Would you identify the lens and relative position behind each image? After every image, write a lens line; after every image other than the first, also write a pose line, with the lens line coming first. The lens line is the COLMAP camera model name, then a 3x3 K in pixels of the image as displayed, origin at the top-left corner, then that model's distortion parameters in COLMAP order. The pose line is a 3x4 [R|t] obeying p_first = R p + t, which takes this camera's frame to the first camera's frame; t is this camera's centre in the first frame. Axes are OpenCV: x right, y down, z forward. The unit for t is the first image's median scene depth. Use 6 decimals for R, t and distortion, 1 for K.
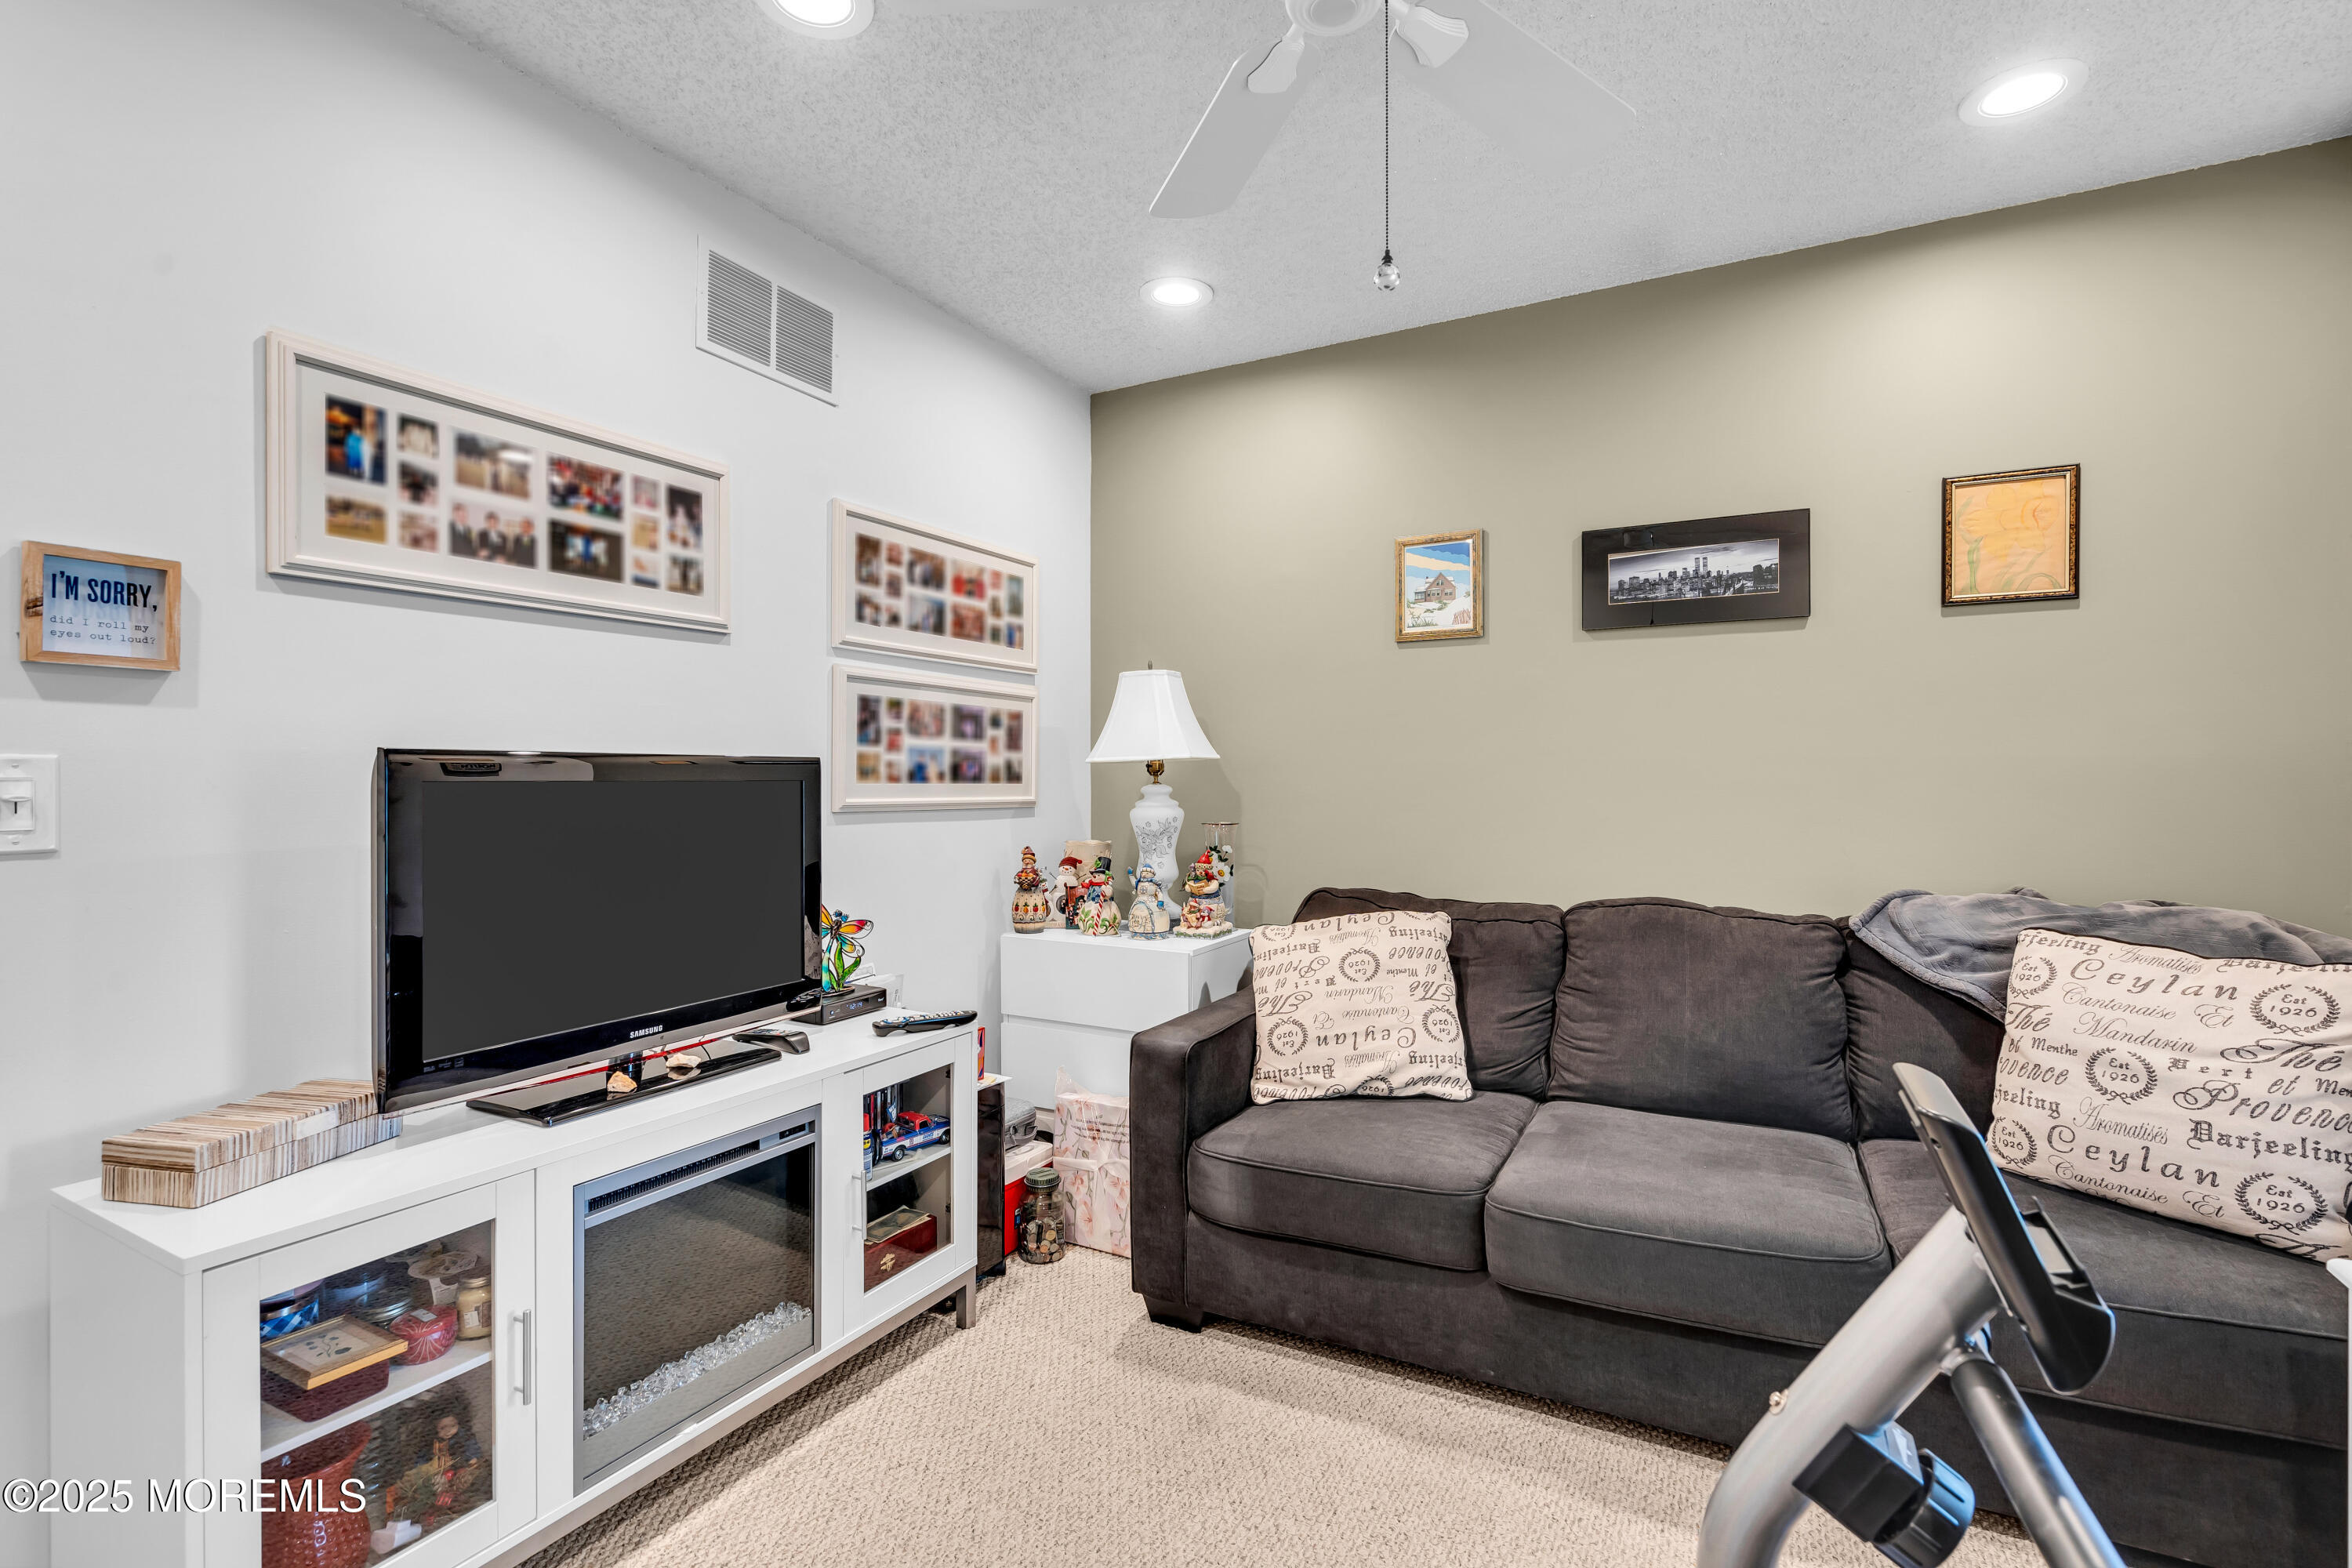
lens RADIAL K [[1077.4, 0, 1173.5], [0, 1077.4, 789.9], [0, 0, 1]] dist [-0.002174, 0.001015]
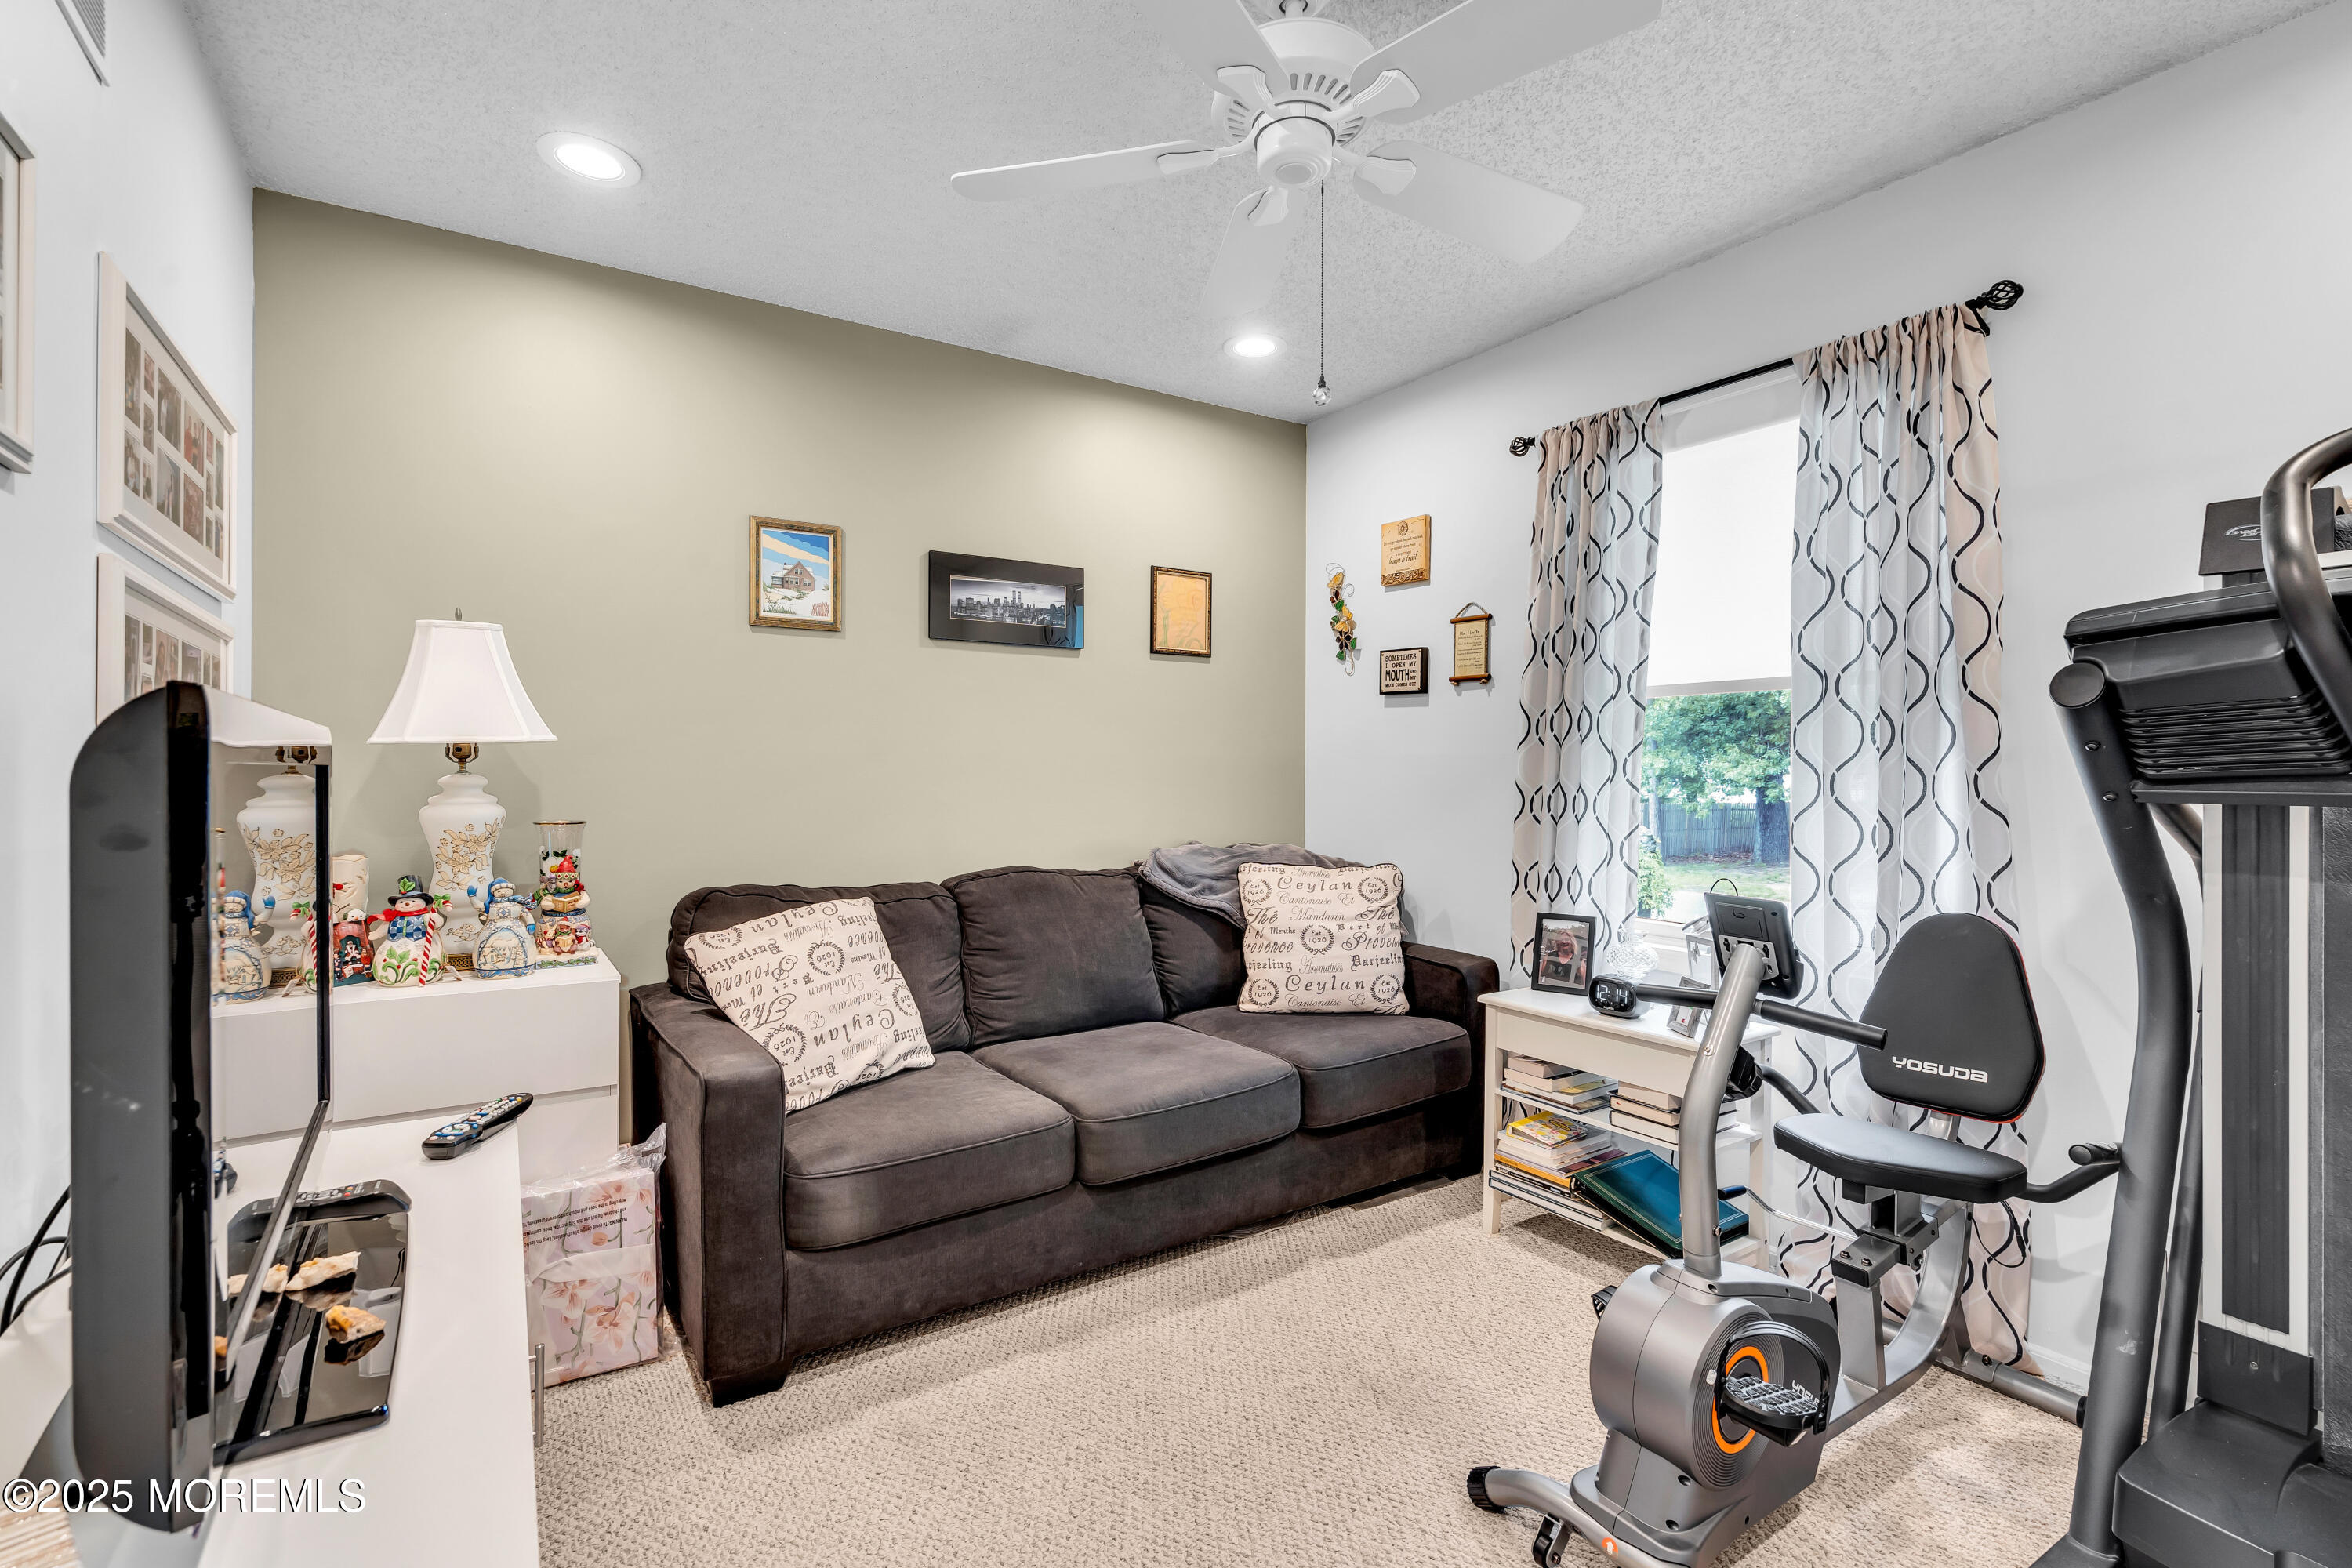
lens RADIAL K [[1077.4, 0, 1173.5], [0, 1077.4, 789.9], [0, 0, 1]] dist [-0.002174, 0.001015]
pose [[0.480799, -0.011656, 0.876753, -0.553421], [0.007873, 0.999929, 0.008976, 0.003803], [-0.876795, 0.002587, 0.480857, 0.263742]]
